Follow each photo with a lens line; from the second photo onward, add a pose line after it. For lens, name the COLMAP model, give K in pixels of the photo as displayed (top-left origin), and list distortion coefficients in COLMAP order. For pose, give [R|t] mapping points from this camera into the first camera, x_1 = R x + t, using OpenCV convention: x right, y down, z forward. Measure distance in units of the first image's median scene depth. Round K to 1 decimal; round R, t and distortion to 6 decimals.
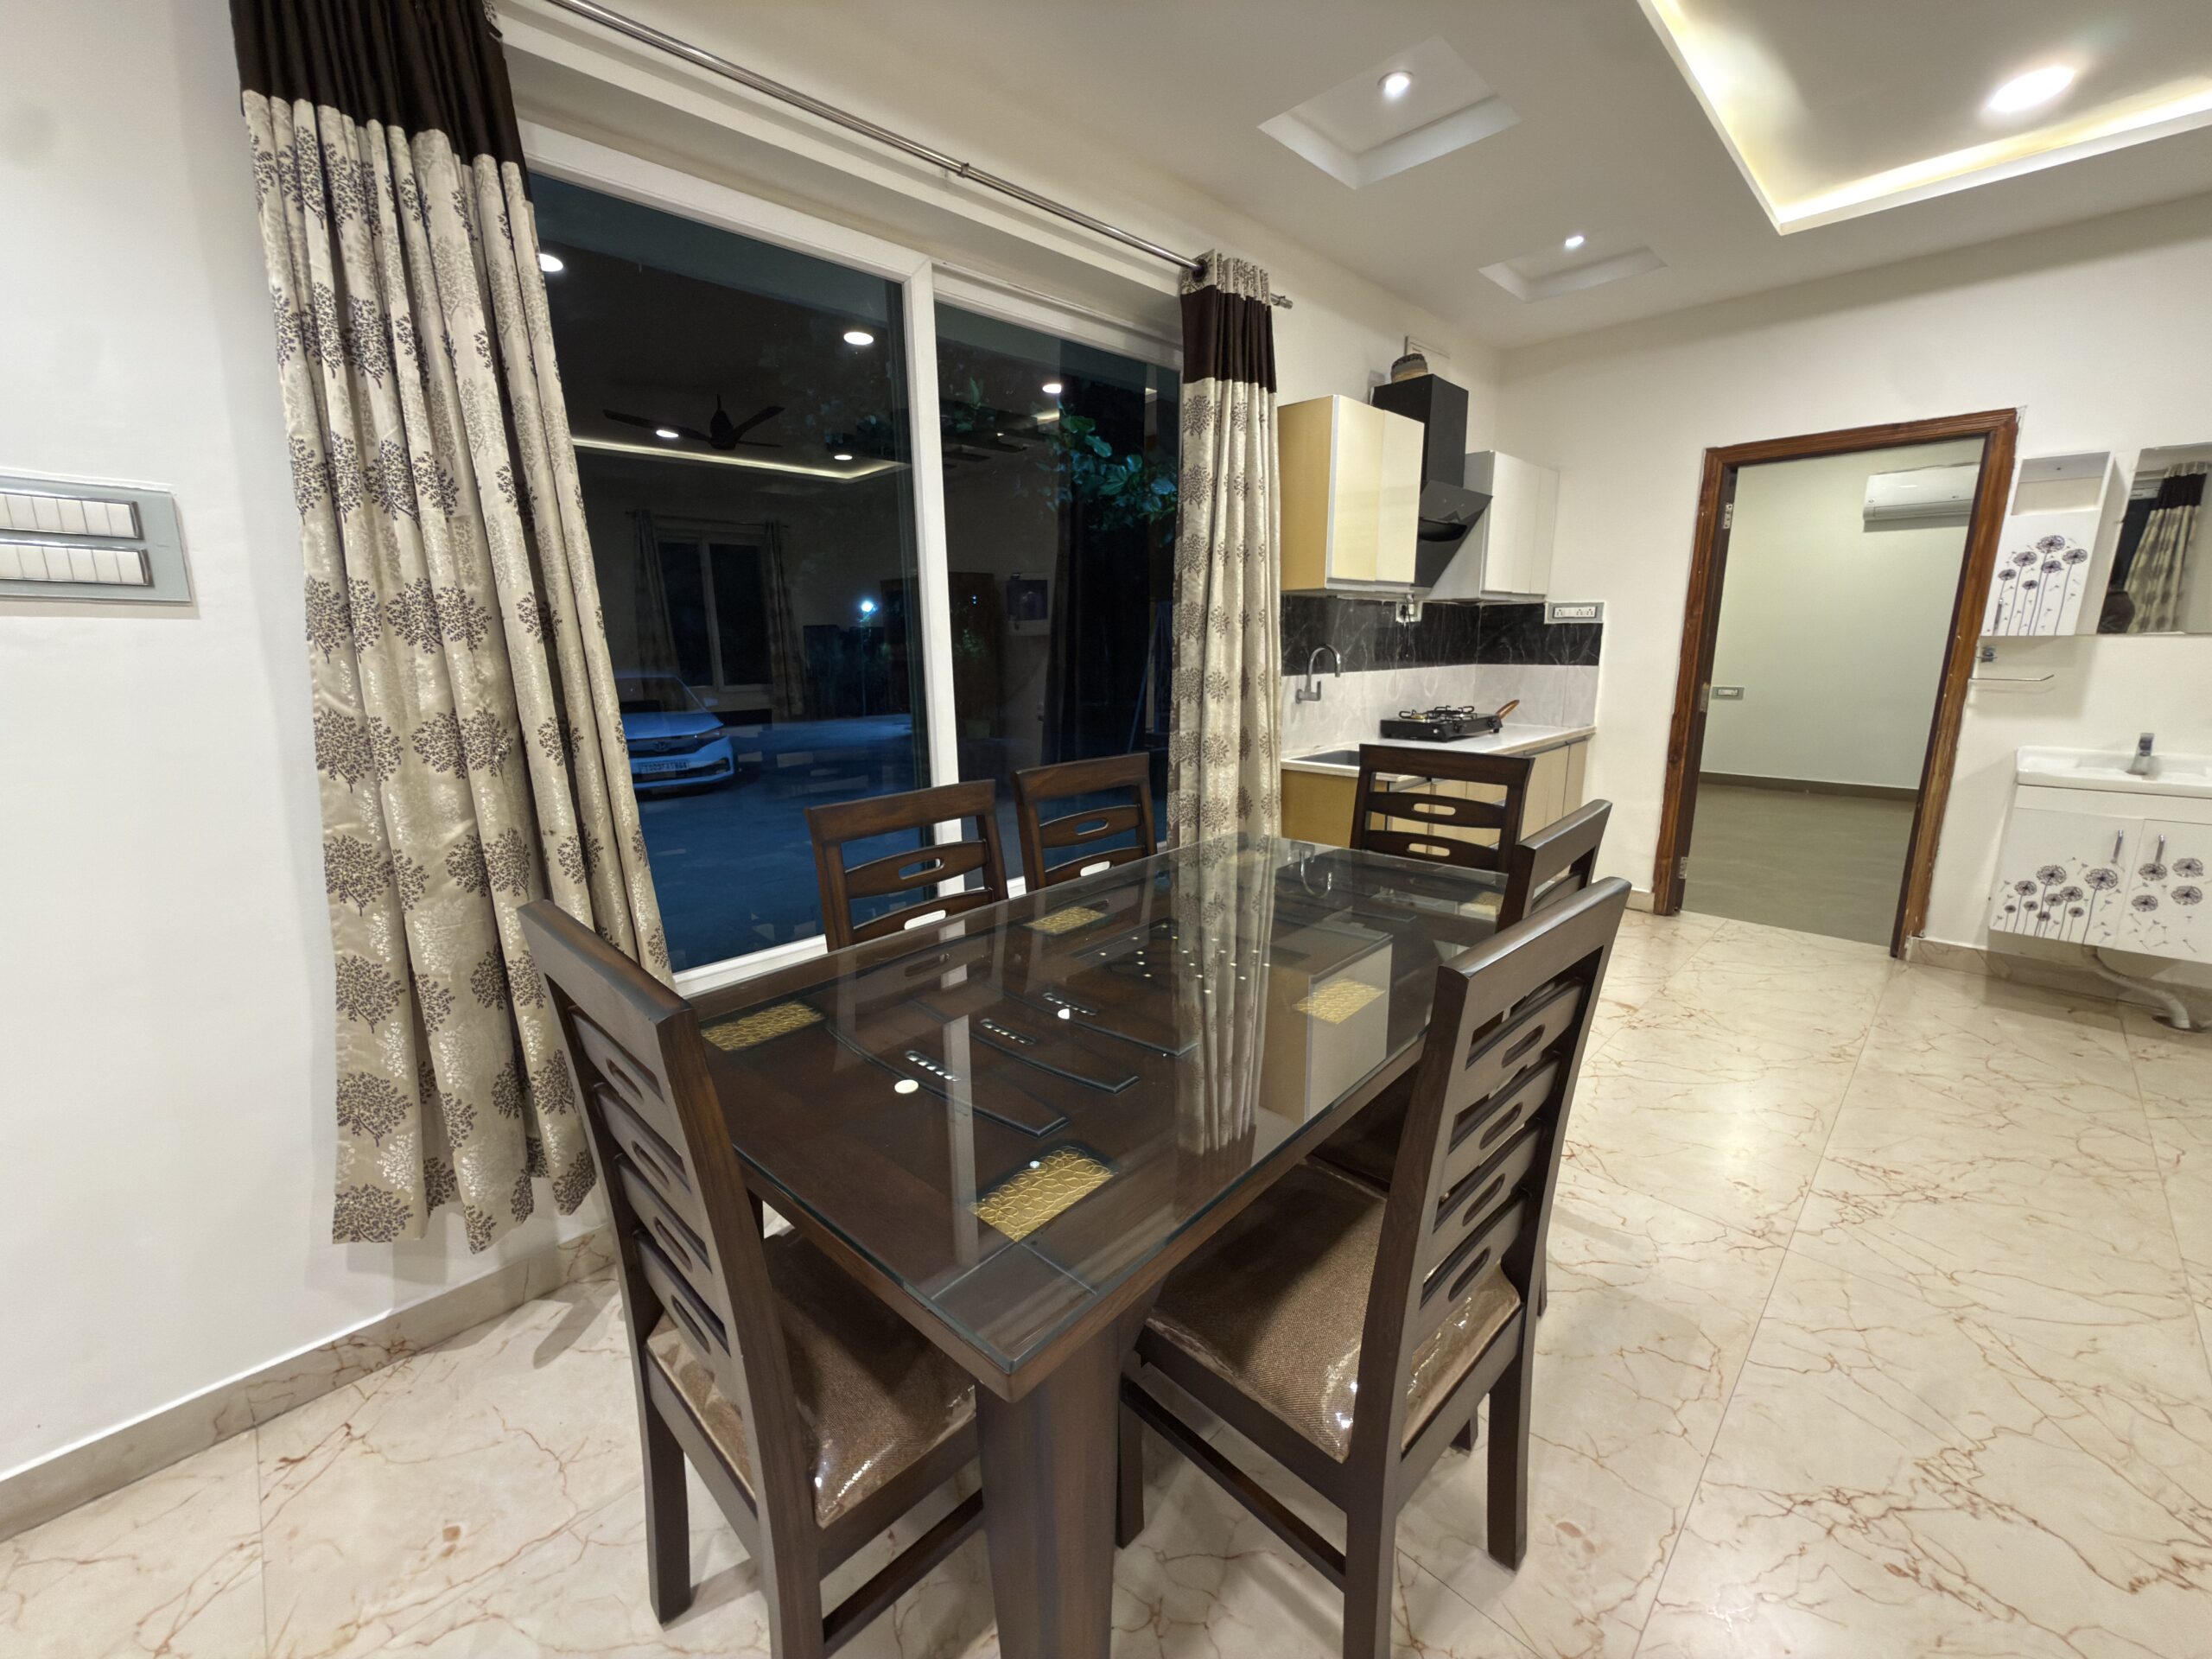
lens RADIAL K [[880.2, 0, 1108.3], [0, 880.2, 830.5], [0, 0, 1]] dist [0.002234, -0.001062]
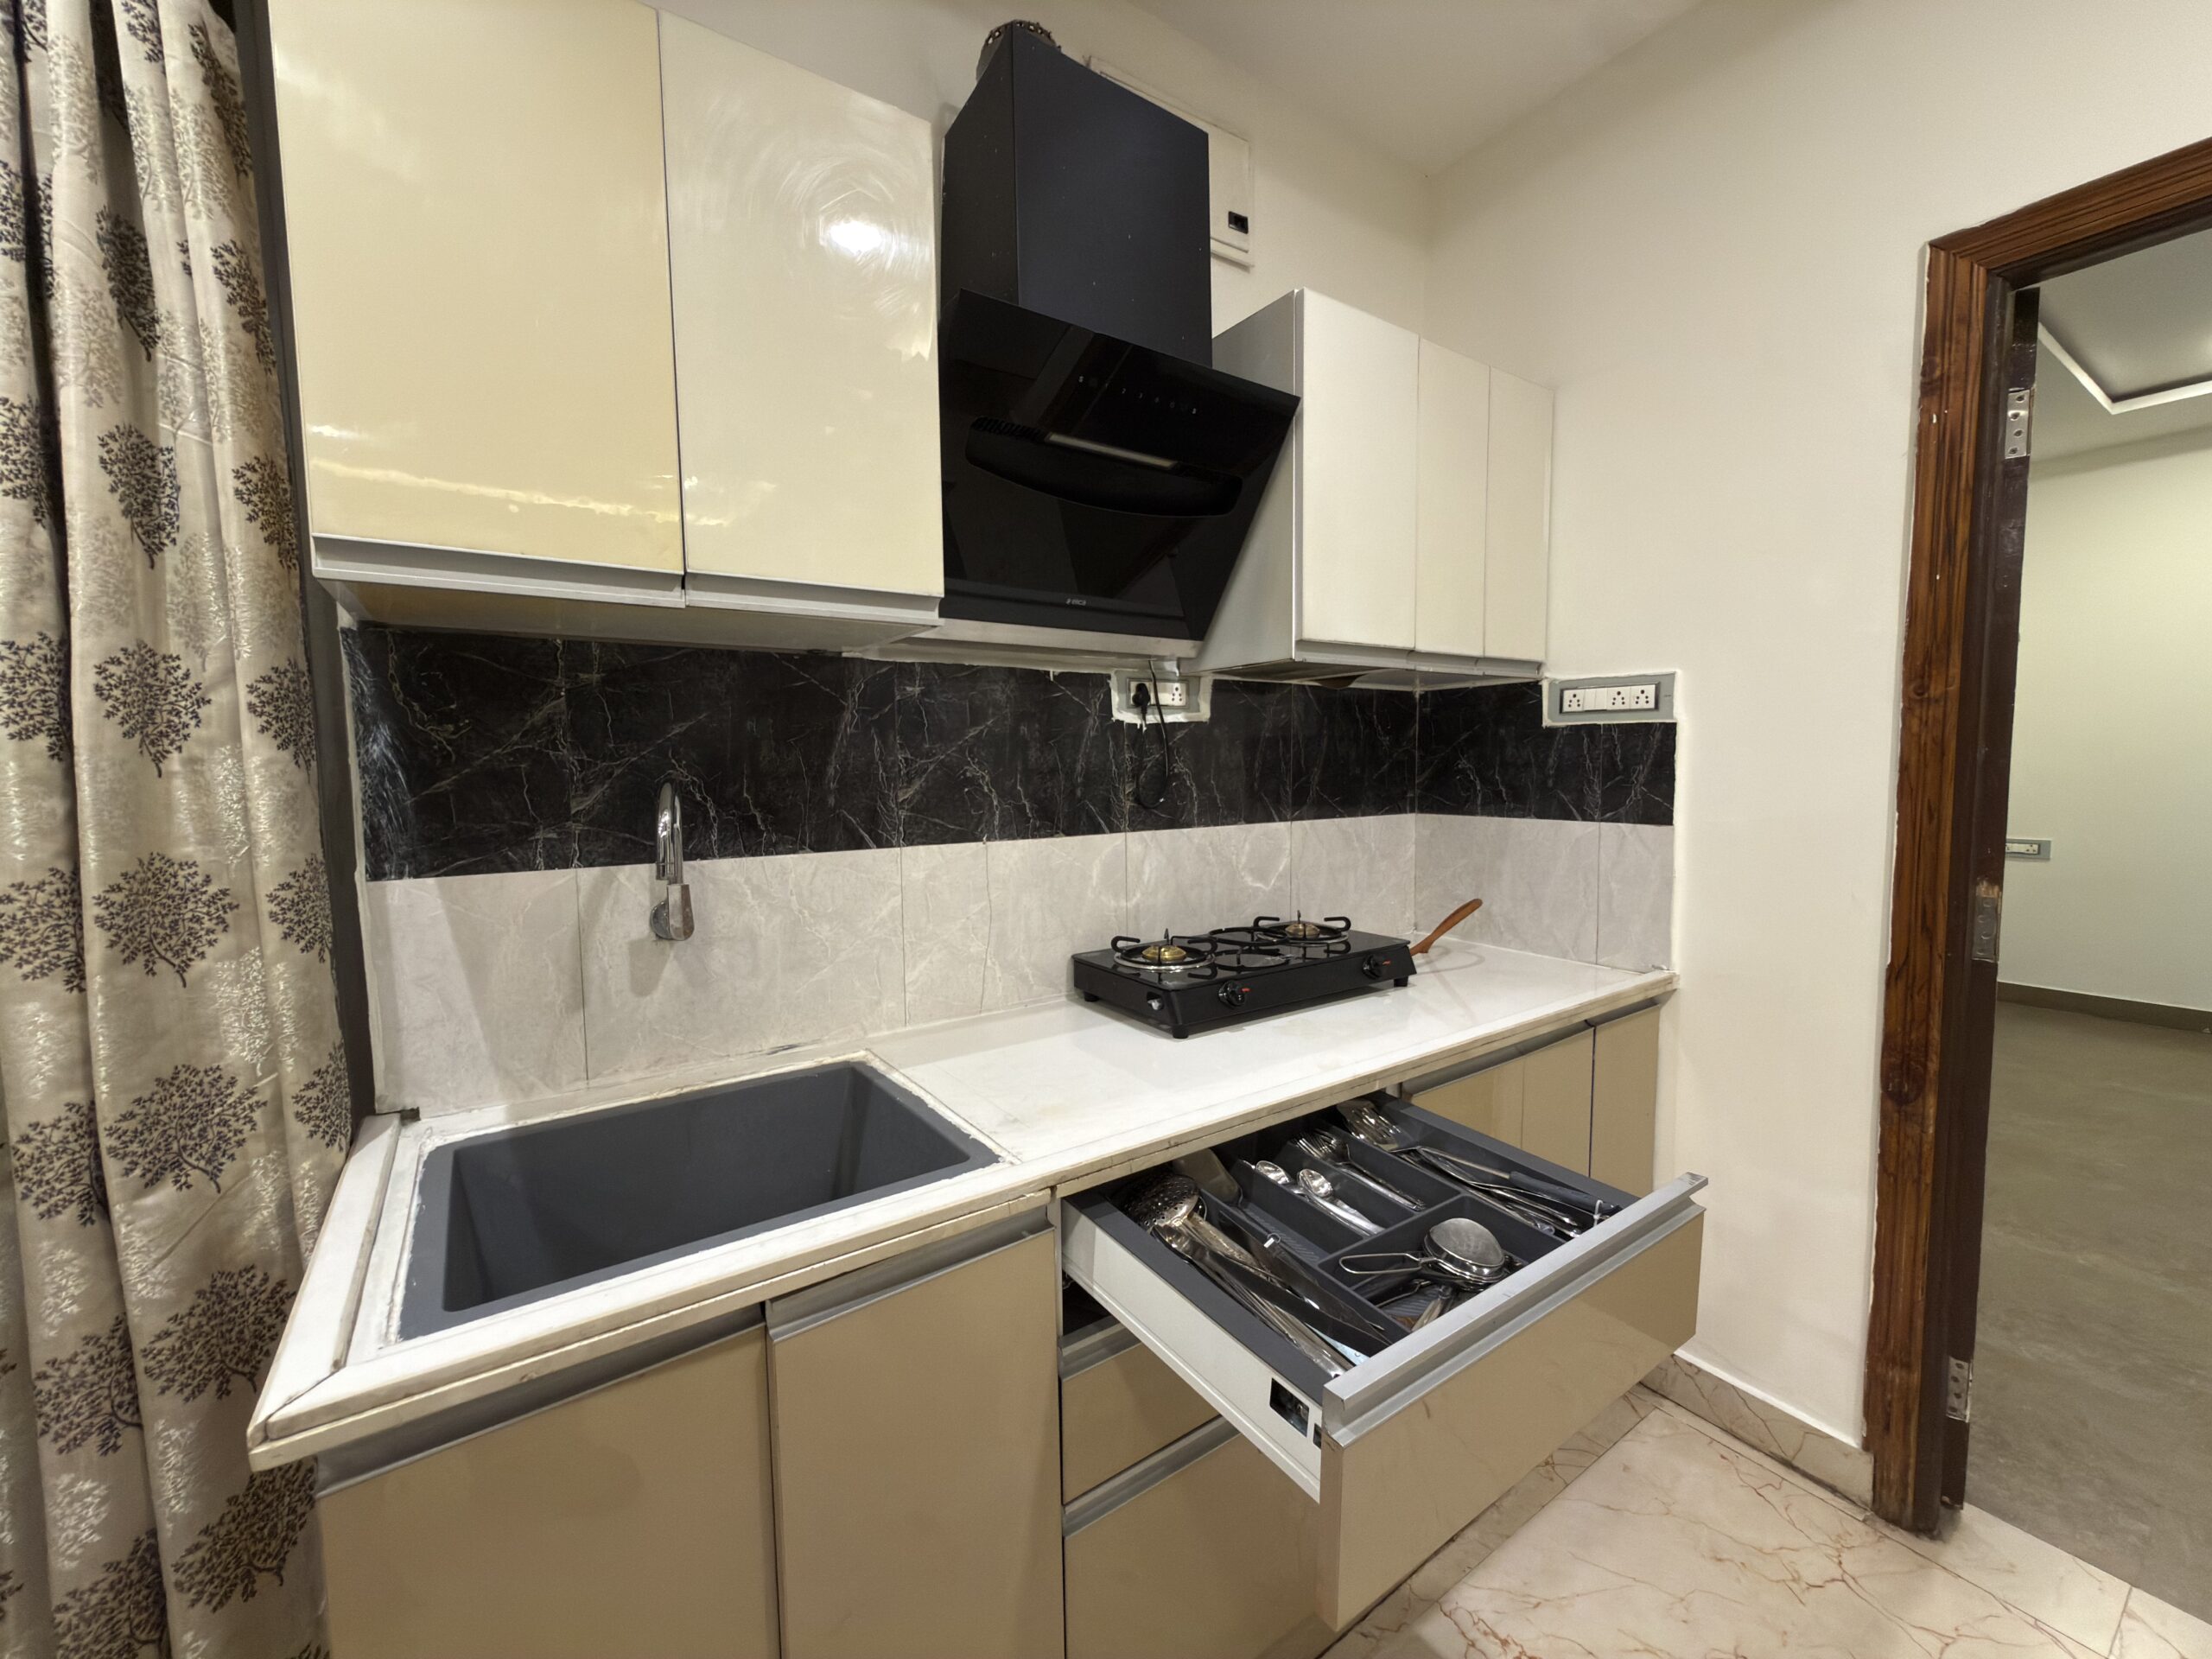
lens RADIAL K [[880.2, 0, 1116.5], [0, 880.2, 832.6], [0, 0, 1]] dist [0.002234, -0.001062]
pose [[0.983311, 0.012671, -0.181490, 0.378613], [-0.036287, 0.991187, -0.127403, -0.123060], [0.178276, 0.131863, 0.975105, 0.560113]]
